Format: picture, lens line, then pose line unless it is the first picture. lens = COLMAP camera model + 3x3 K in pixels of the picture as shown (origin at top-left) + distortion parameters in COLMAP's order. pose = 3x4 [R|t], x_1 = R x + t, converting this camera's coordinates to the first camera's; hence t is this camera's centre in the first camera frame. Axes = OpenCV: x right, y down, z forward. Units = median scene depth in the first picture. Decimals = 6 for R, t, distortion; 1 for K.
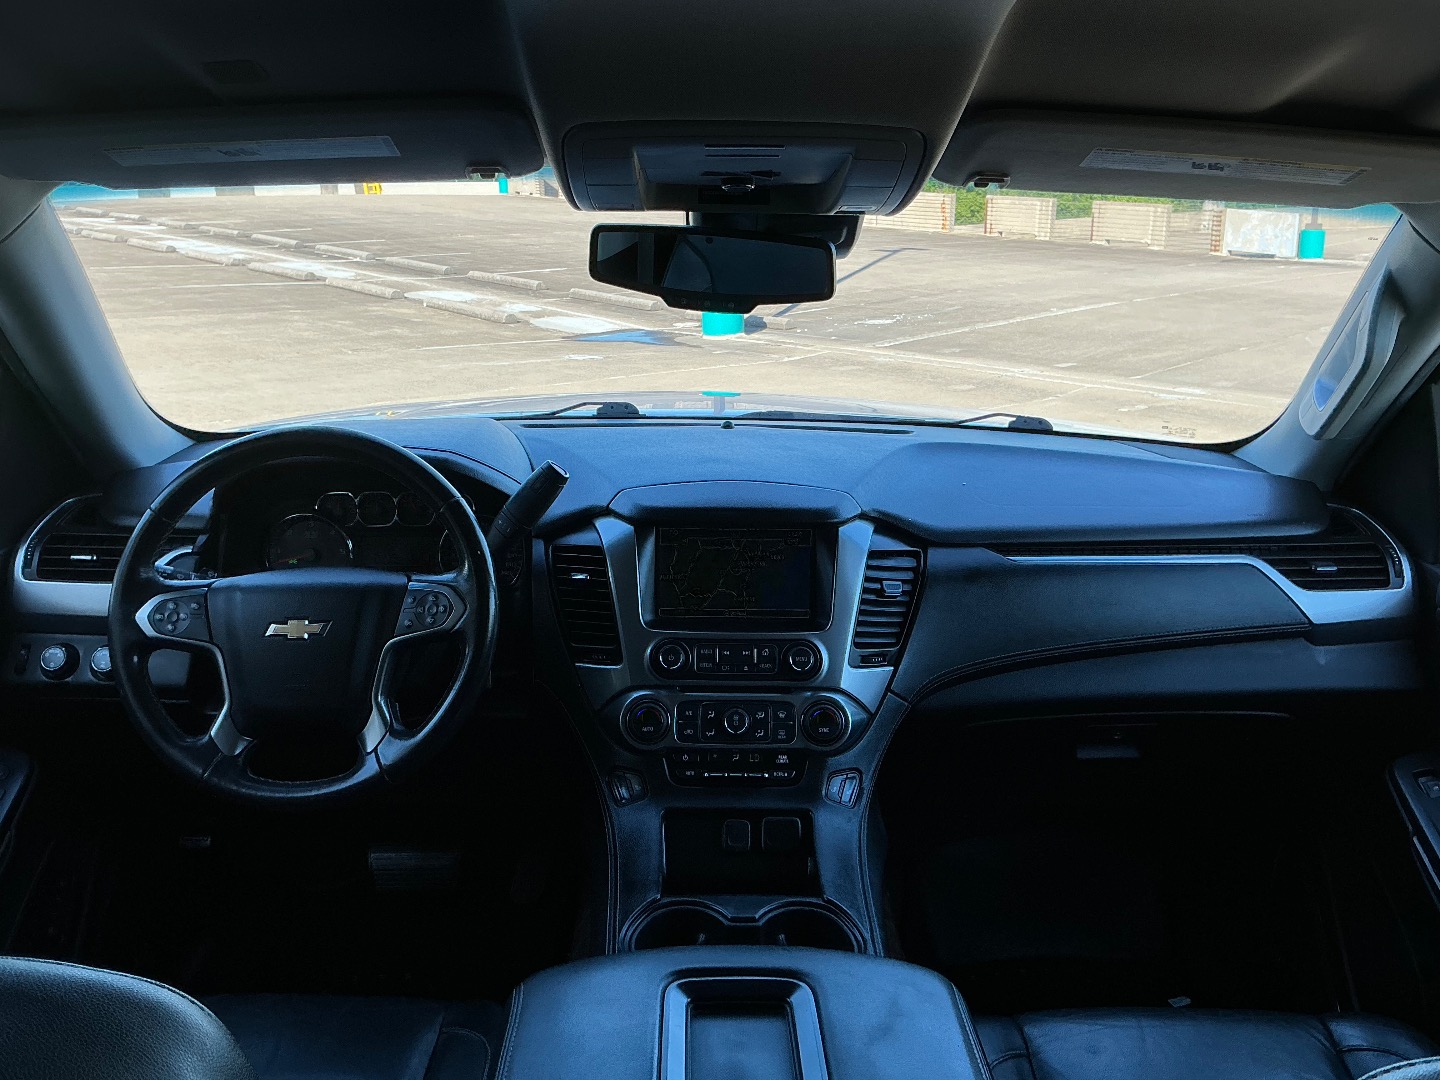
lens RADIAL K [[1200.6, 0, 720.0], [0, 1200.6, 540.0], [0, 0, 1]] dist [0.122888, -0.242773]
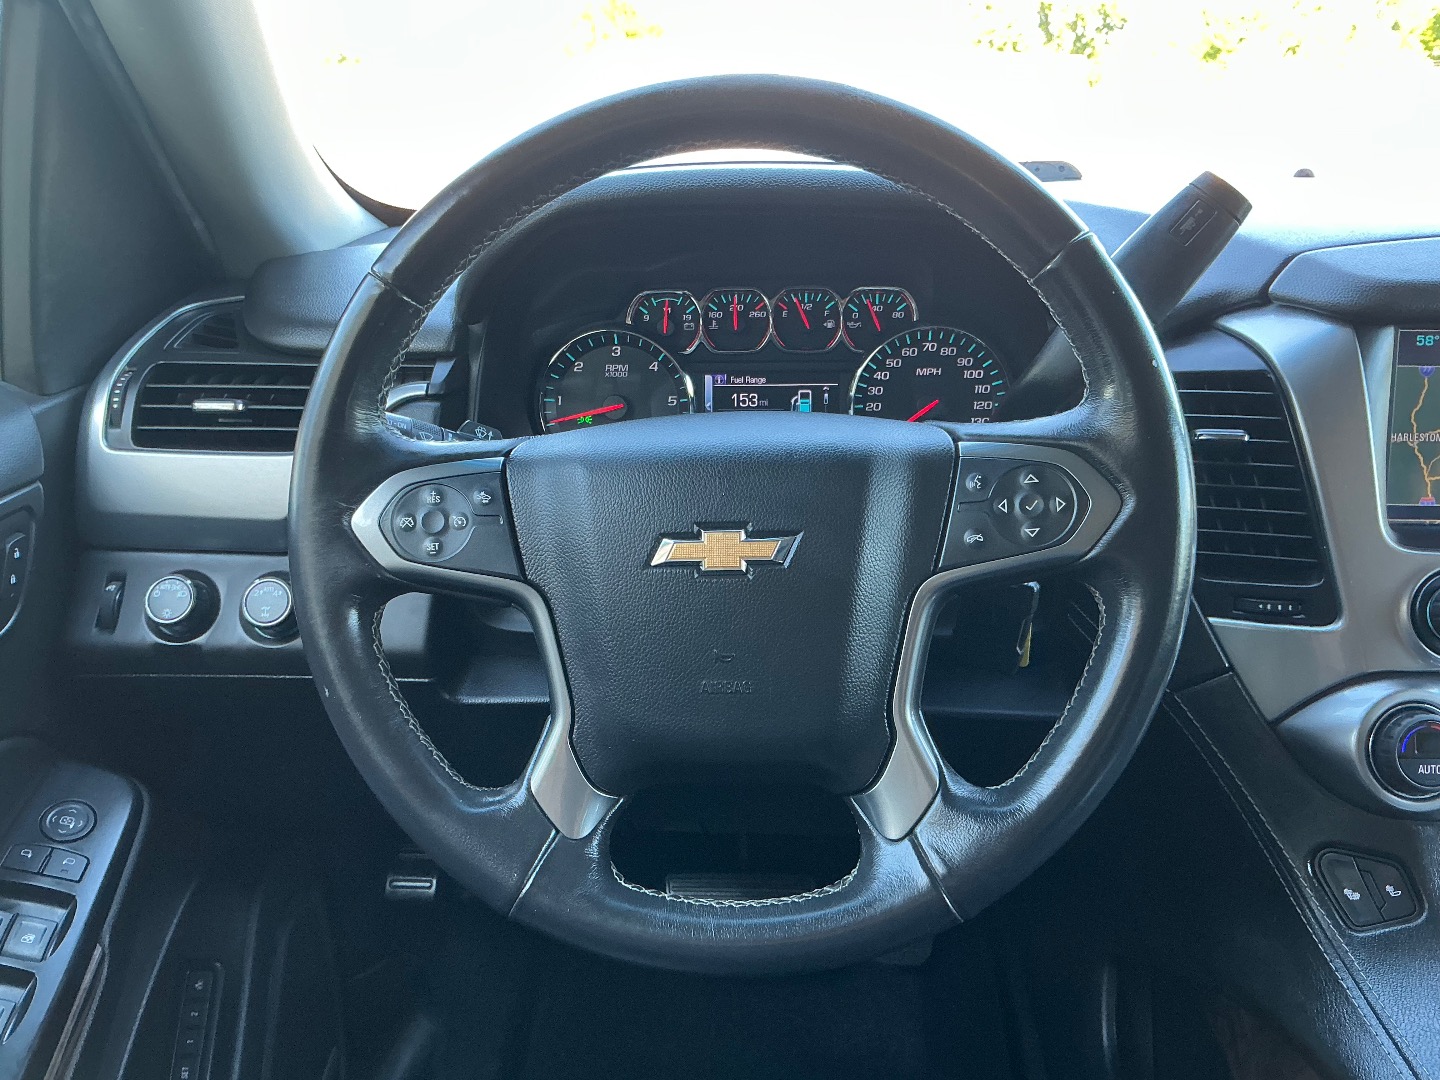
lens RADIAL K [[1208.4, 0, 720.0], [0, 1208.4, 540.0], [0, 0, 1]] dist [0.141788, -0.295785]
pose [[0.997270, -0.000108, -0.073839, -0.311250], [0.006142, 0.996655, 0.081497, 0.034113], [0.073583, -0.081728, 0.993935, 0.565164]]
